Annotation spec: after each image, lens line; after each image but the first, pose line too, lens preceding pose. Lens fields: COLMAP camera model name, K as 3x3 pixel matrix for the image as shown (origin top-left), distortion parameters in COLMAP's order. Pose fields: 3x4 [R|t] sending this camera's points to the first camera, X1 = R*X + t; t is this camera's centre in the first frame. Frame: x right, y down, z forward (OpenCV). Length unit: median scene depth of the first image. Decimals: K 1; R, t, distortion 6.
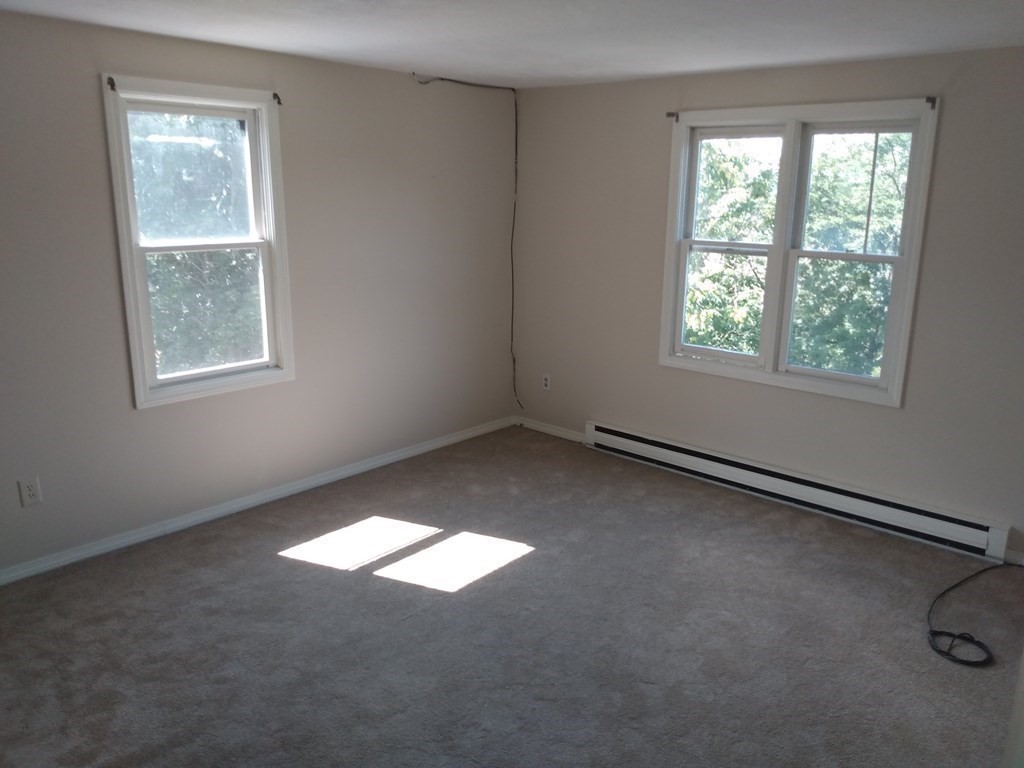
lens RADIAL K [[795.6, 0, 509.5], [0, 795.6, 367.3], [0, 0, 1]] dist [0.100866, -0.178839]
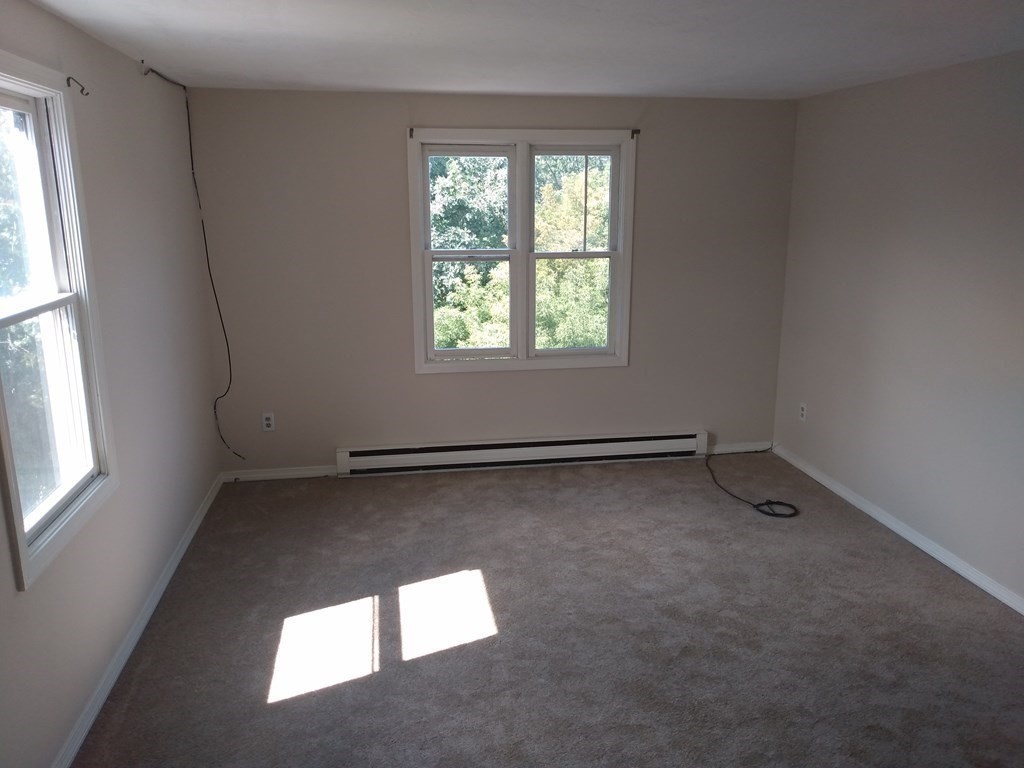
lens RADIAL K [[795.6, 0, 509.5], [0, 795.6, 367.3], [0, 0, 1]] dist [0.100866, -0.178839]
pose [[0.626261, -0.179145, 0.758752, -0.611744], [0.185264, 0.979559, 0.078364, -0.082840], [-0.757281, 0.091493, 0.646649, 0.298009]]
